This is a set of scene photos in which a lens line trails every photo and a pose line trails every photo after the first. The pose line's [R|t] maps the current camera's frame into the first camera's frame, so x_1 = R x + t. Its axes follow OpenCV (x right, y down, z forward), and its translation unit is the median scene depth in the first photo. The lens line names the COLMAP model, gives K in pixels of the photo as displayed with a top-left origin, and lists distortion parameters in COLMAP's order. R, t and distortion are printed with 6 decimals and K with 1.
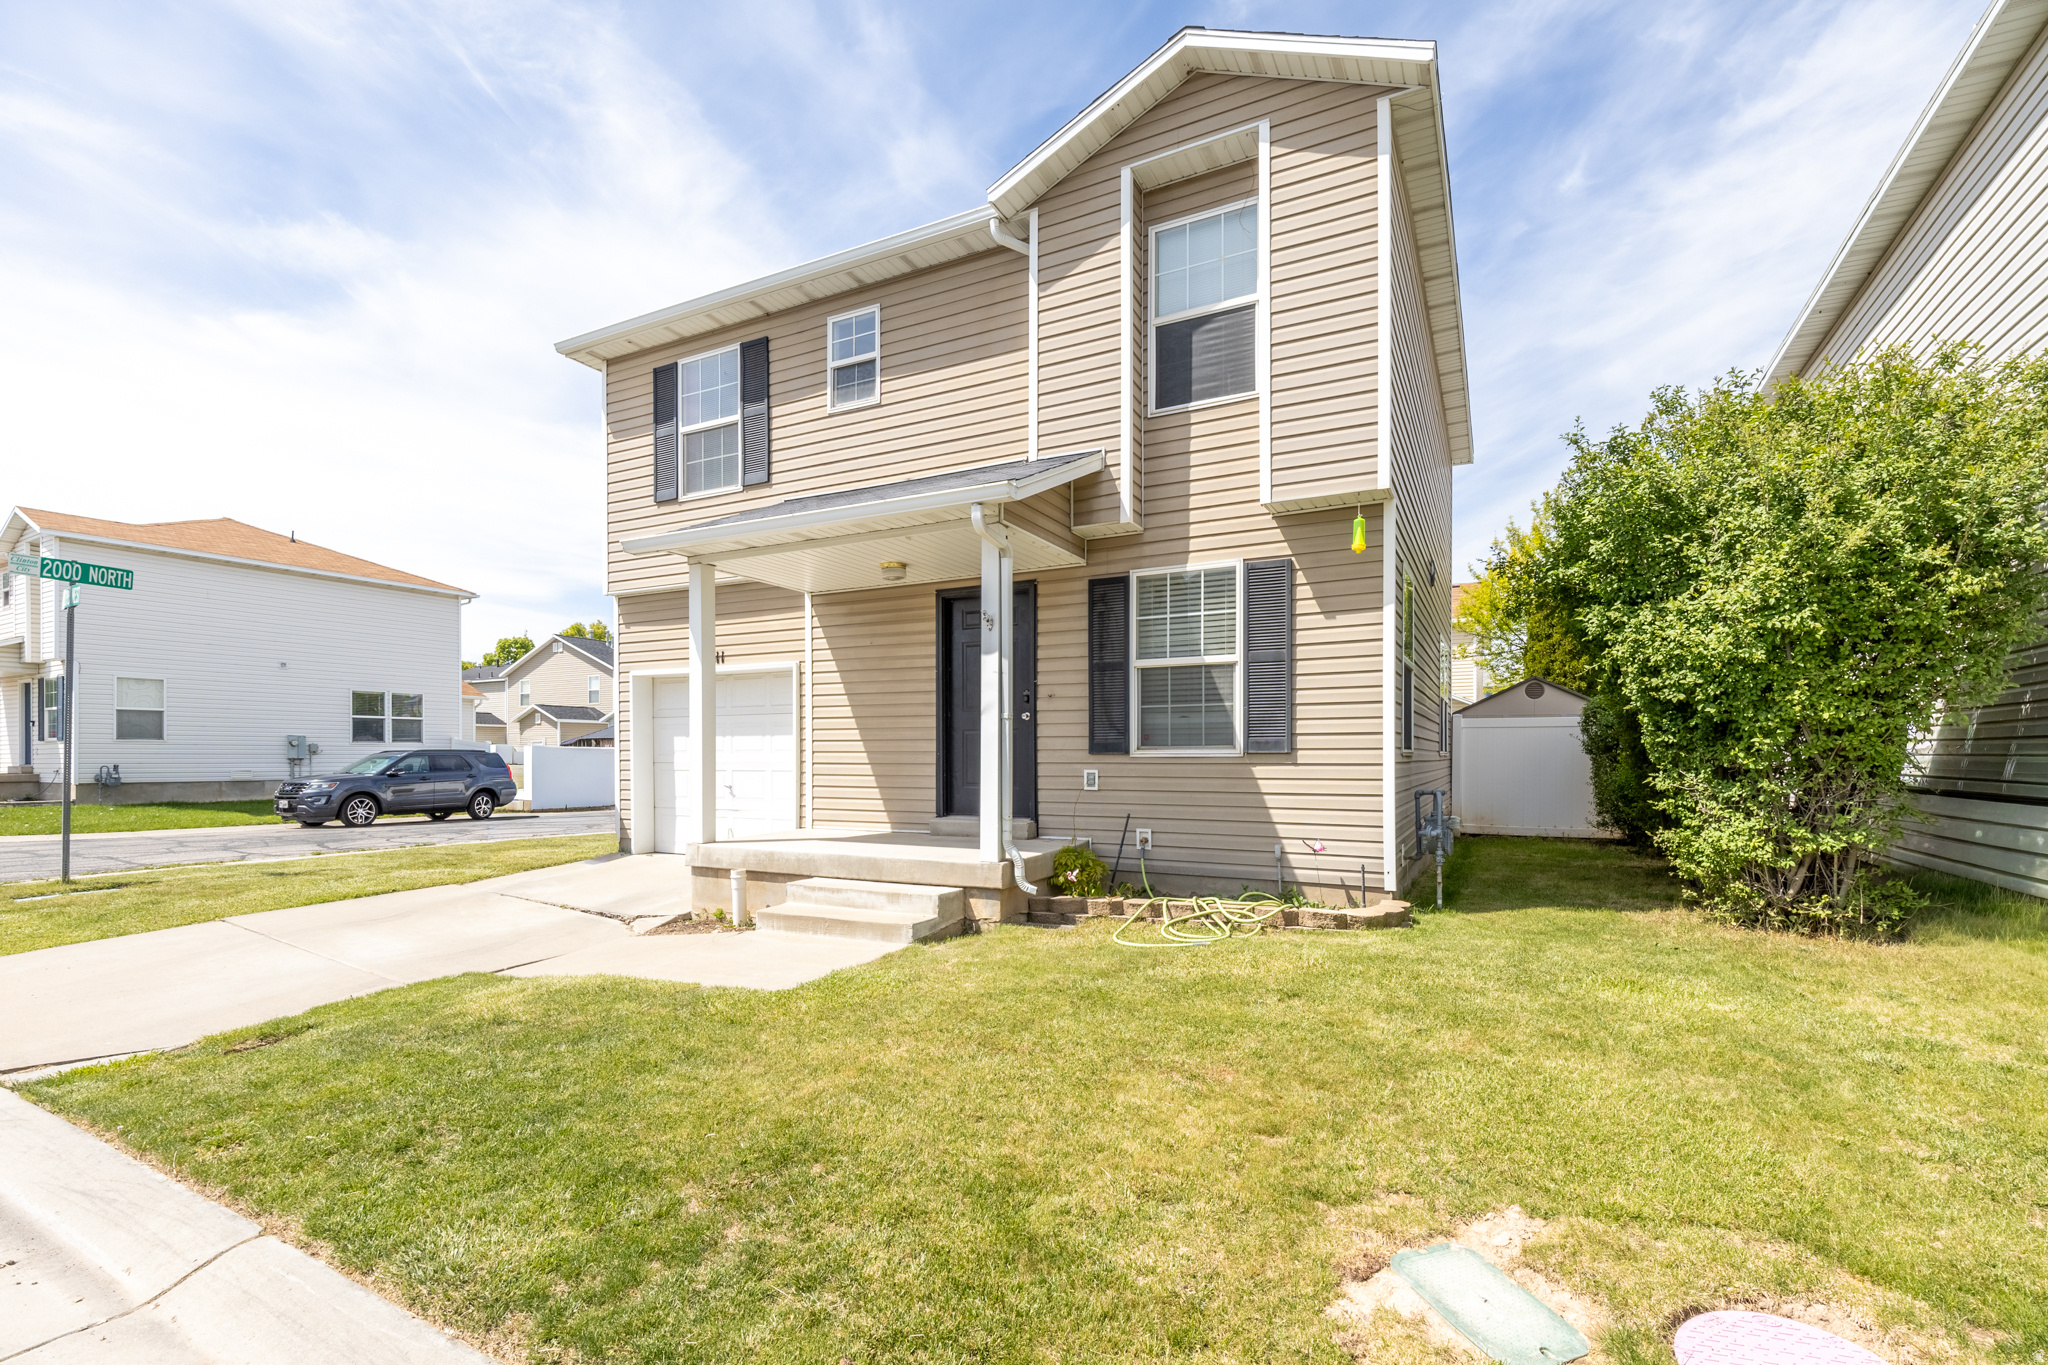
lens RADIAL K [[912.3, 0, 1037.6], [0, 912.3, 767.8], [0, 0, 1]] dist [-0.006238, 0.000013]
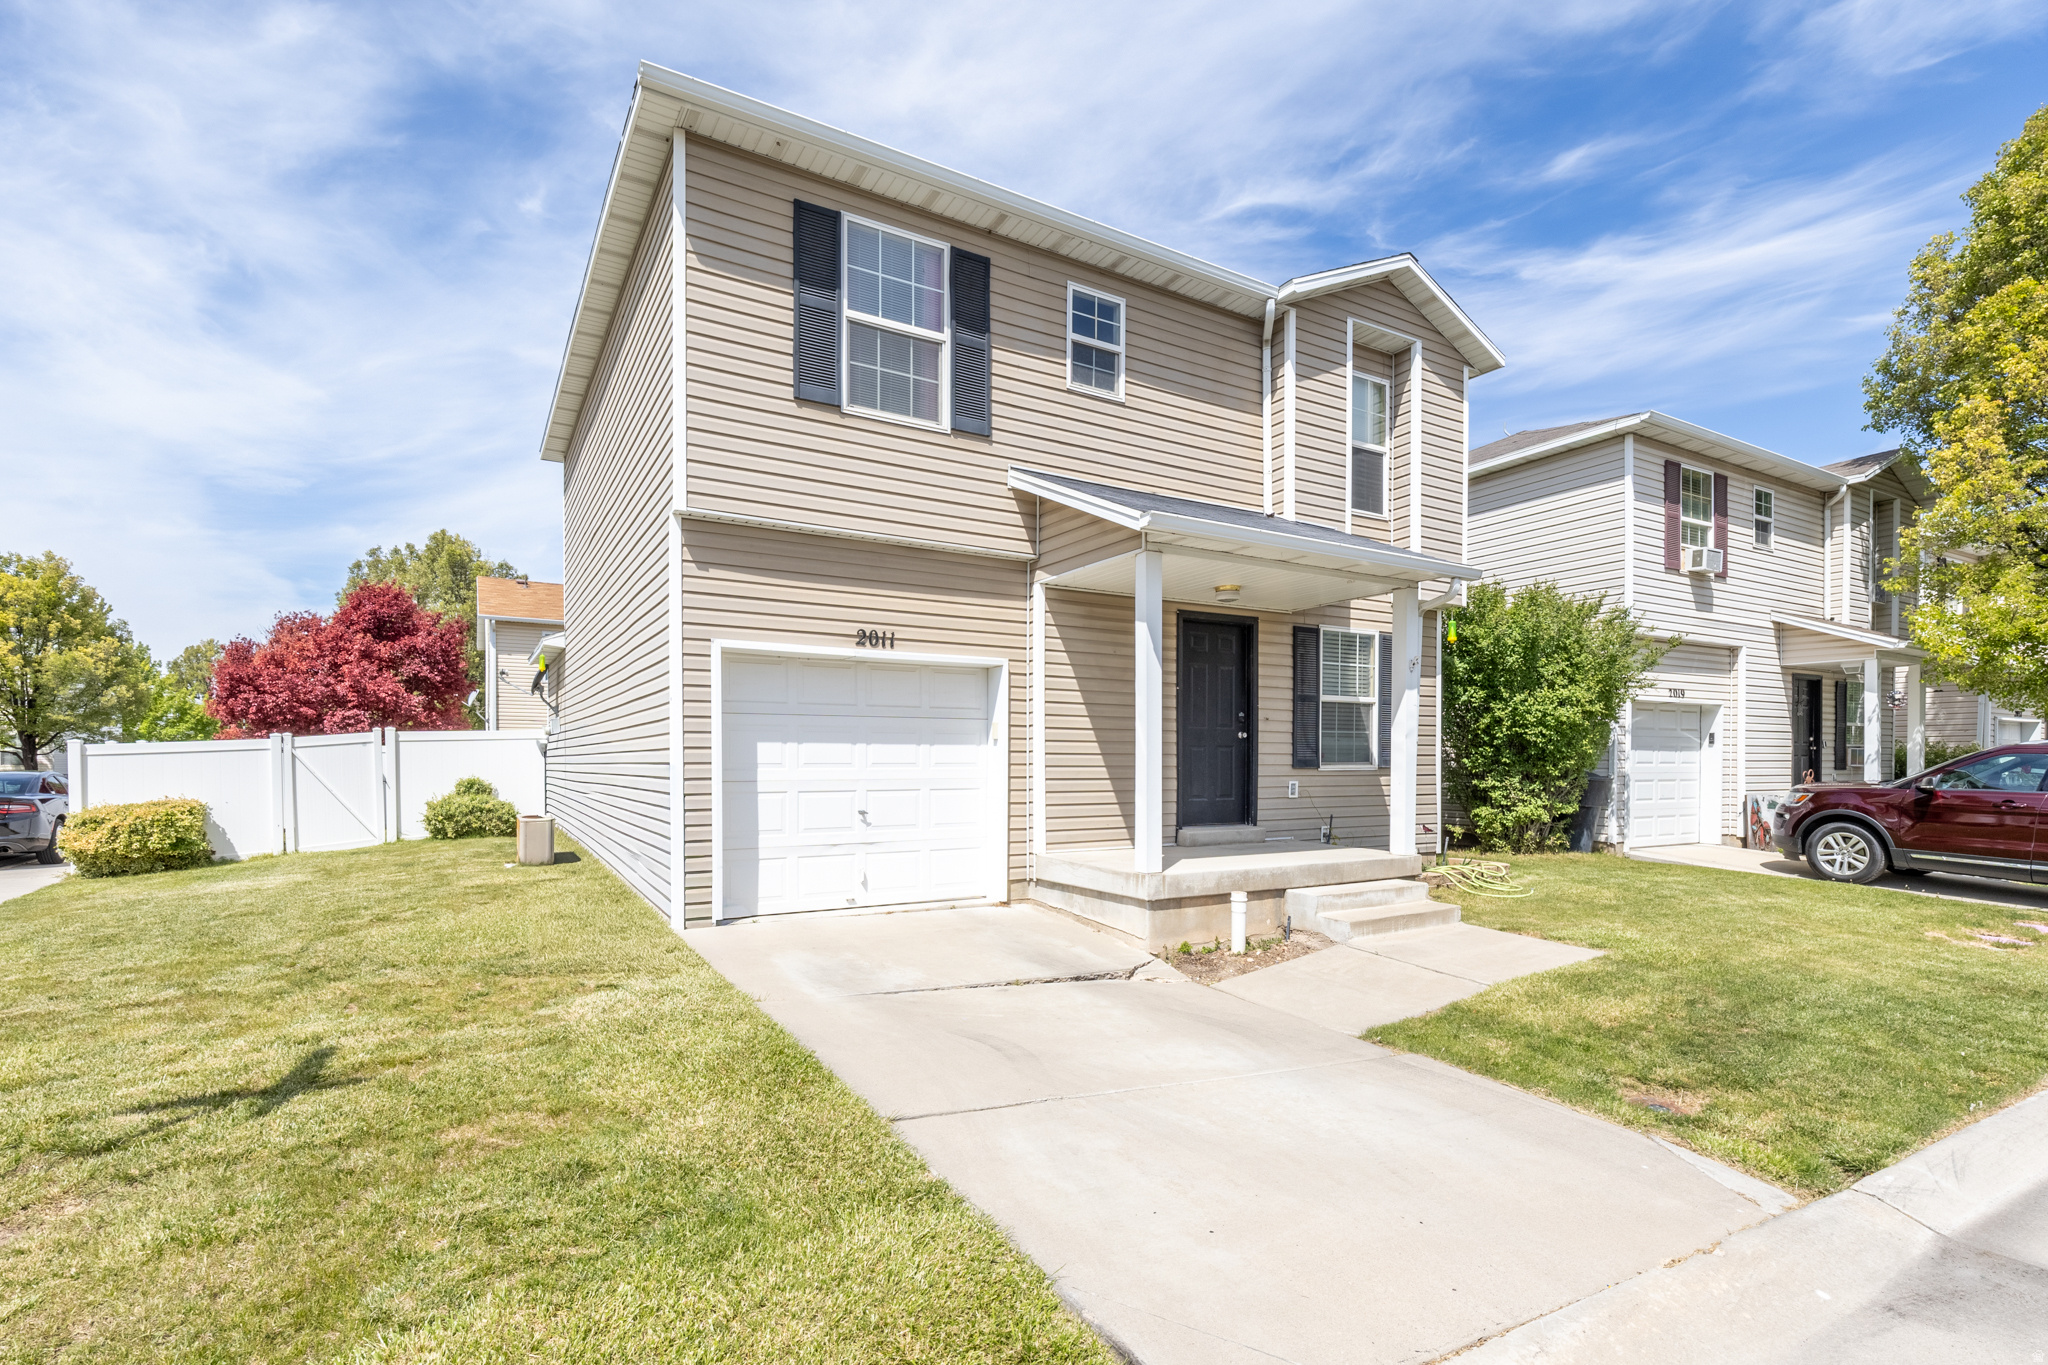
lens RADIAL K [[935.0, 0, 1016.9], [0, 935.0, 784.6], [0, 0, 1]] dist [-0.010133, 0.000458]
pose [[0.541285, -0.019018, 0.840624, -1.071353], [0.006999, 0.999811, 0.018113, -0.016795], [-0.840810, -0.003921, 0.541316, 0.562304]]
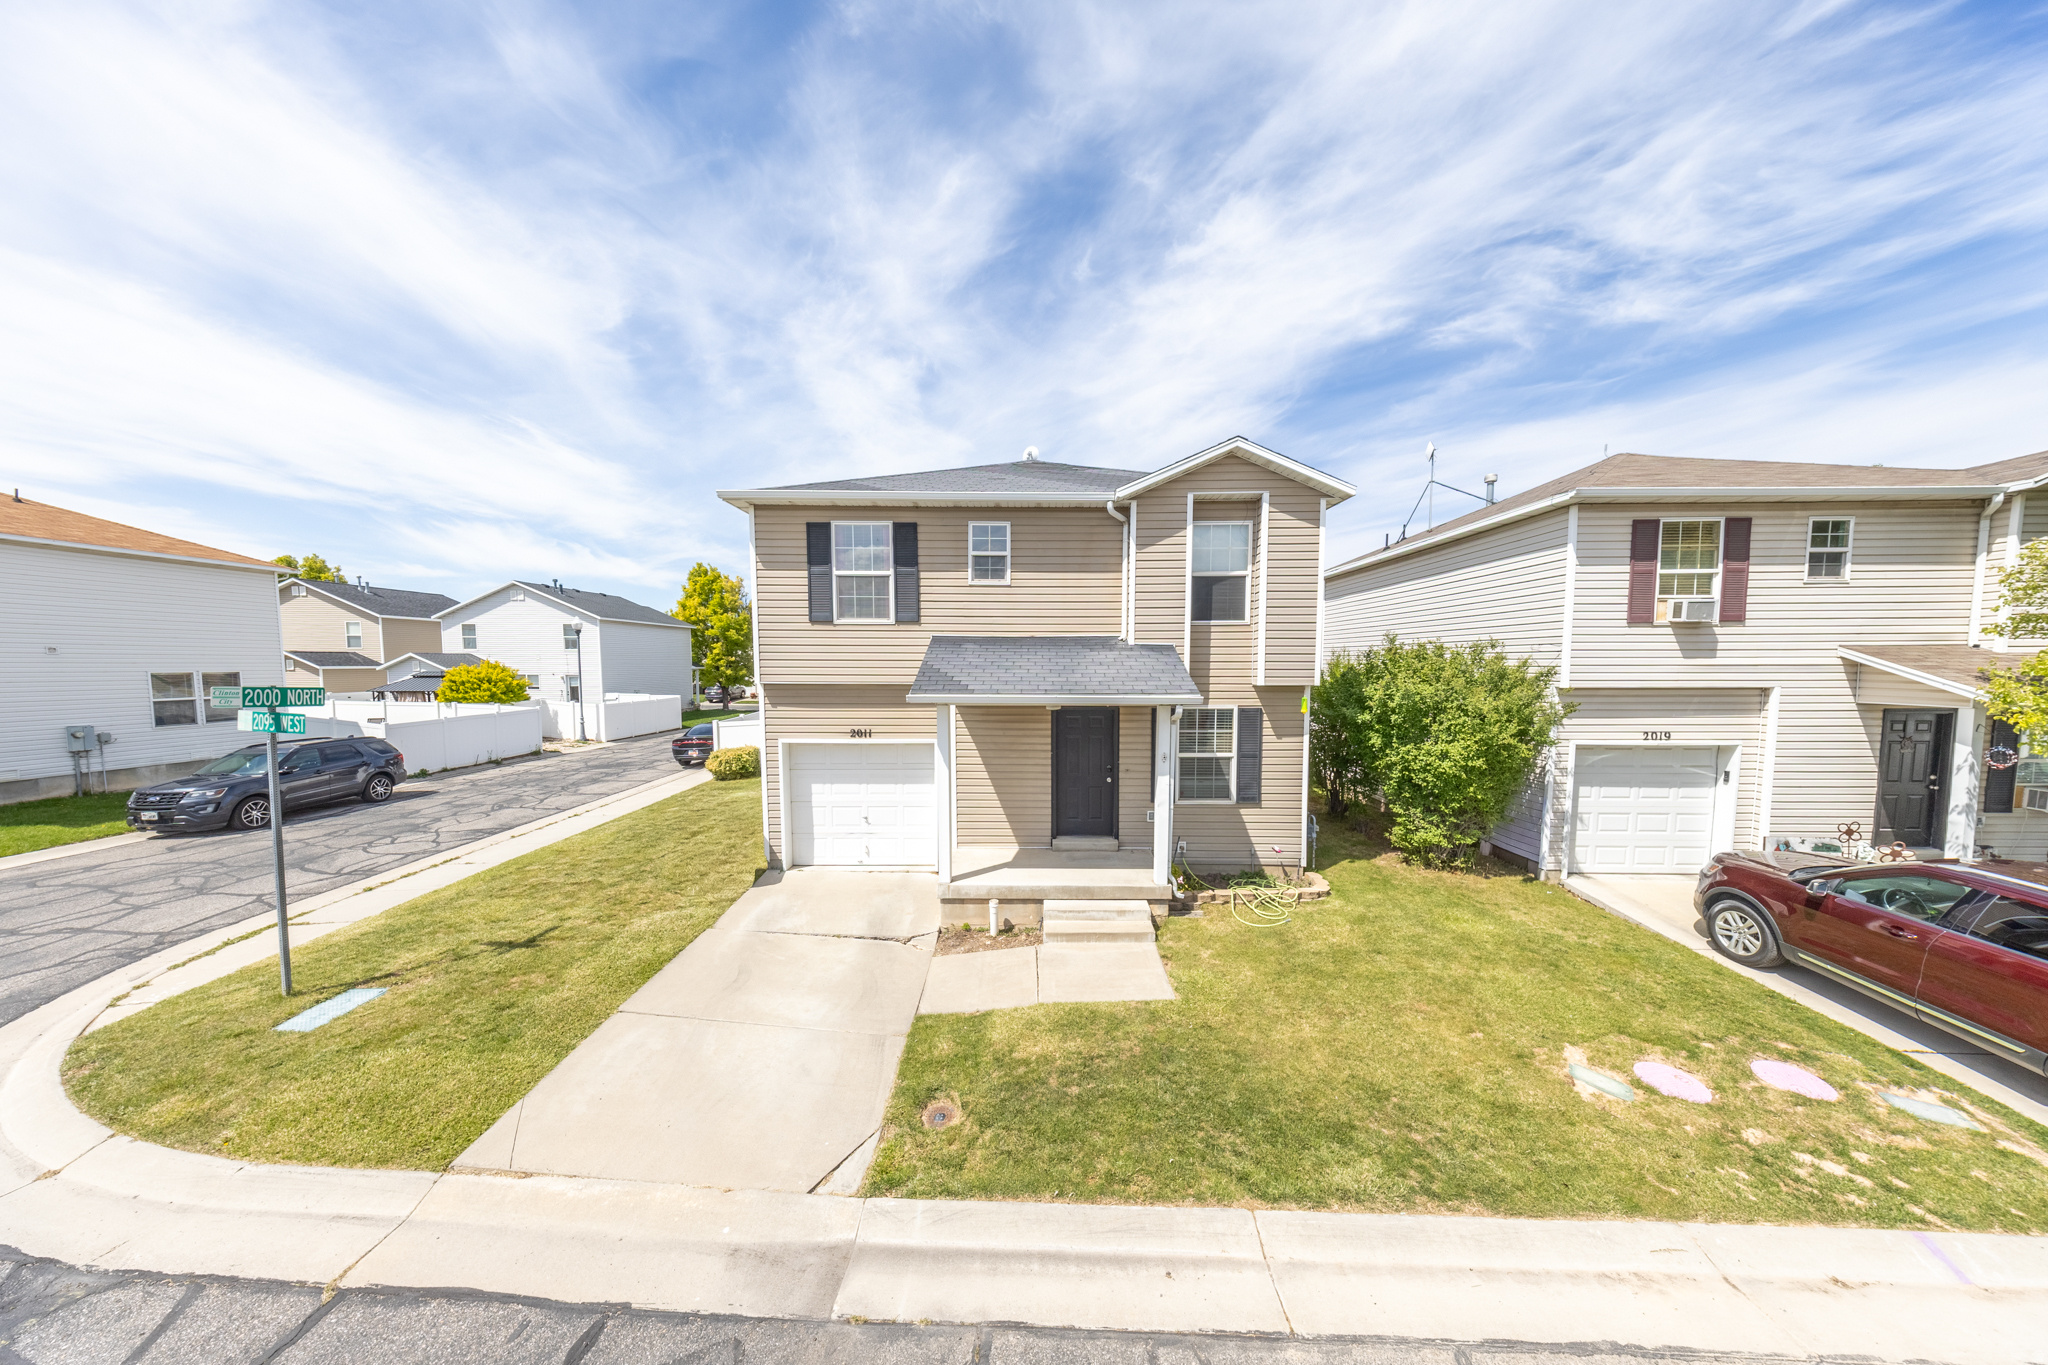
lens RADIAL K [[631.2, 0, 1035.9], [0, 631.2, 709.0], [0, 0, 1]] dist [-0.001632, -0.001153]
pose [[0.893351, -0.033832, 0.448084, -0.635840], [0.003300, 0.997629, 0.068745, -0.259682], [-0.449347, -0.059935, 0.891345, -0.015806]]
